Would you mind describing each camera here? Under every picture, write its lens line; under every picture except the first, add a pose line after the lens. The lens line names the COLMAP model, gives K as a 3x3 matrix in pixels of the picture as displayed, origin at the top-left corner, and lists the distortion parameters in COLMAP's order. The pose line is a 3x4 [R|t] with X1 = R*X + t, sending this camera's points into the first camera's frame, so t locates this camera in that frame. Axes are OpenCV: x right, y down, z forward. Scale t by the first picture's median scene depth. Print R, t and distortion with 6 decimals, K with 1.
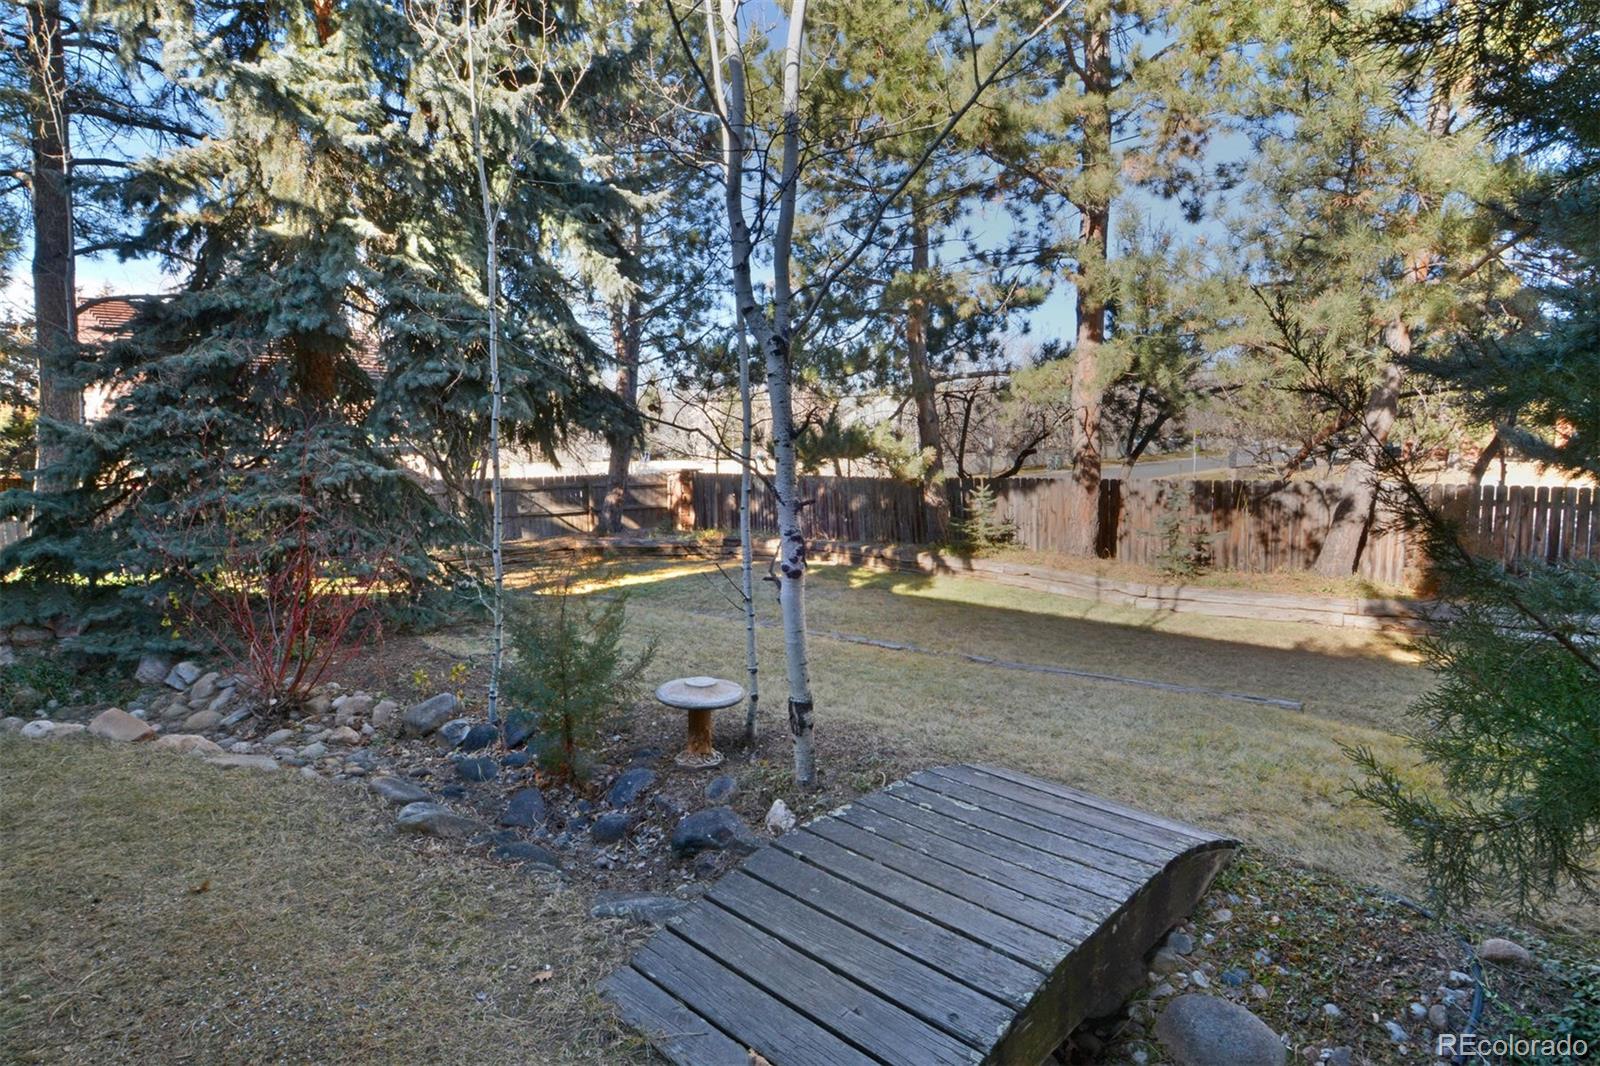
lens RADIAL K [[907.3, 0, 802.7], [0, 907.3, 528.9], [0, 0, 1]] dist [-0.002752, -0.015316]
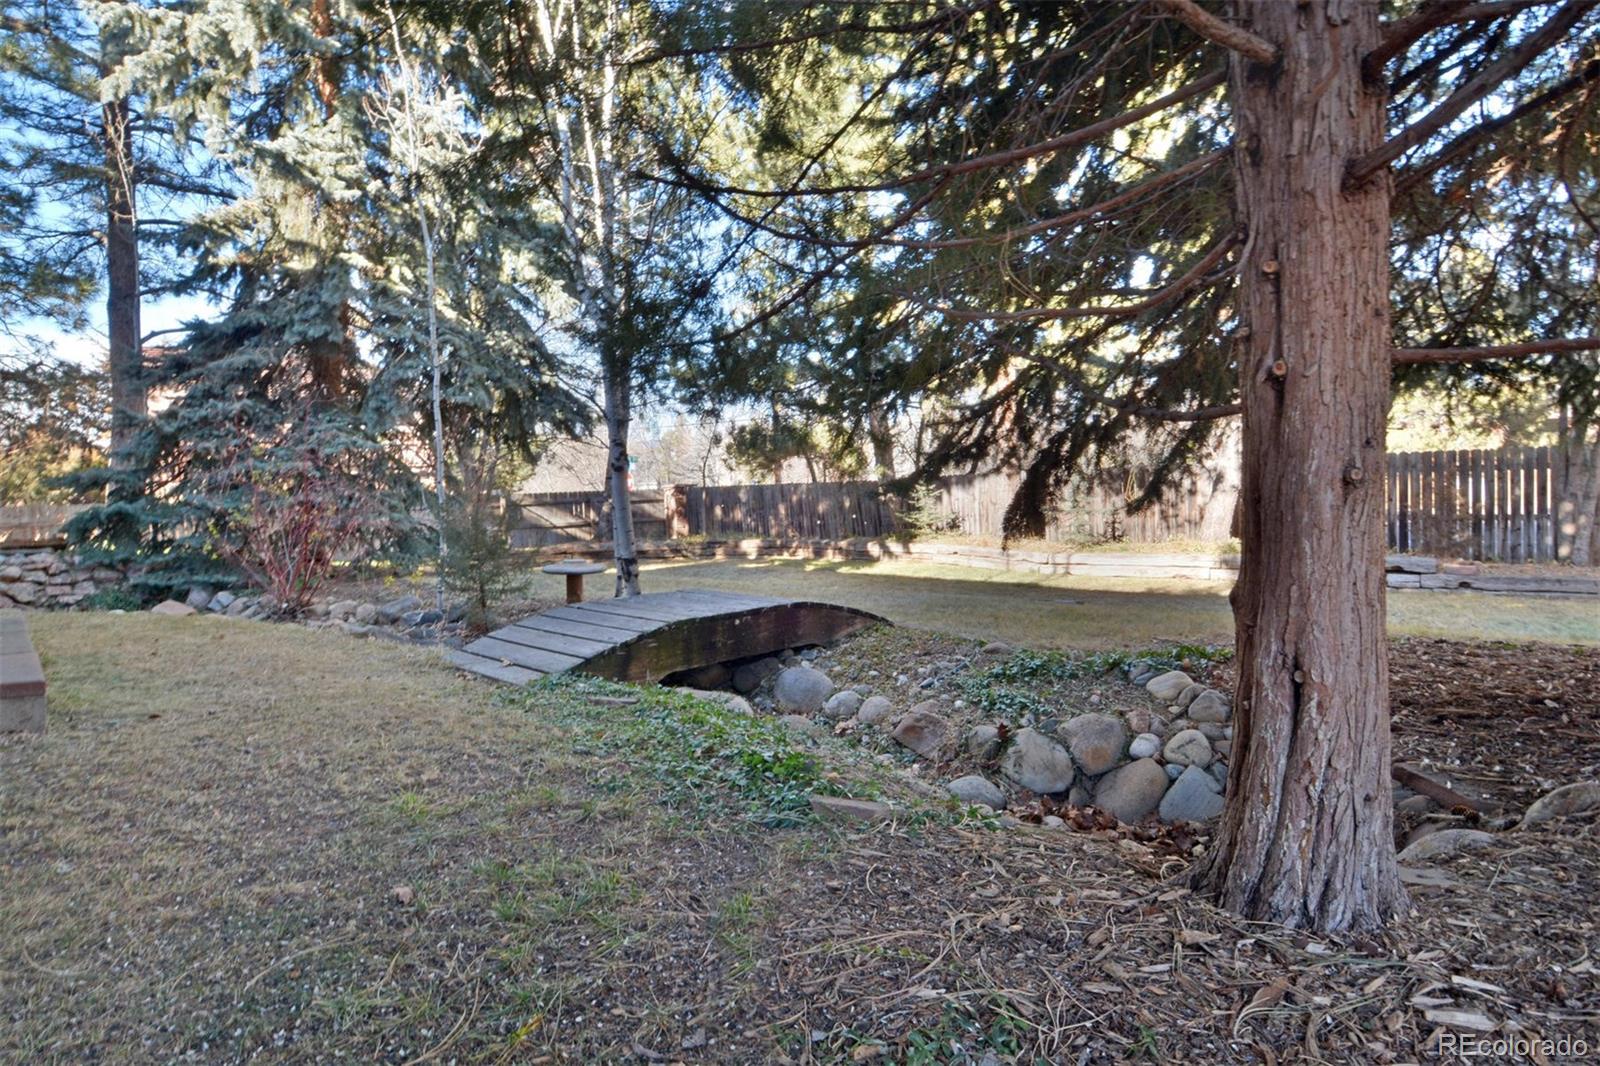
lens RADIAL K [[907.3, 0, 802.7], [0, 907.3, 536.6], [0, 0, 1]] dist [-0.002752, -0.015316]
pose [[0.998833, -0.025043, -0.041308, 0.187583], [0.023534, 0.999053, -0.036604, 0.119051], [0.042185, 0.035589, 0.998476, -0.245549]]
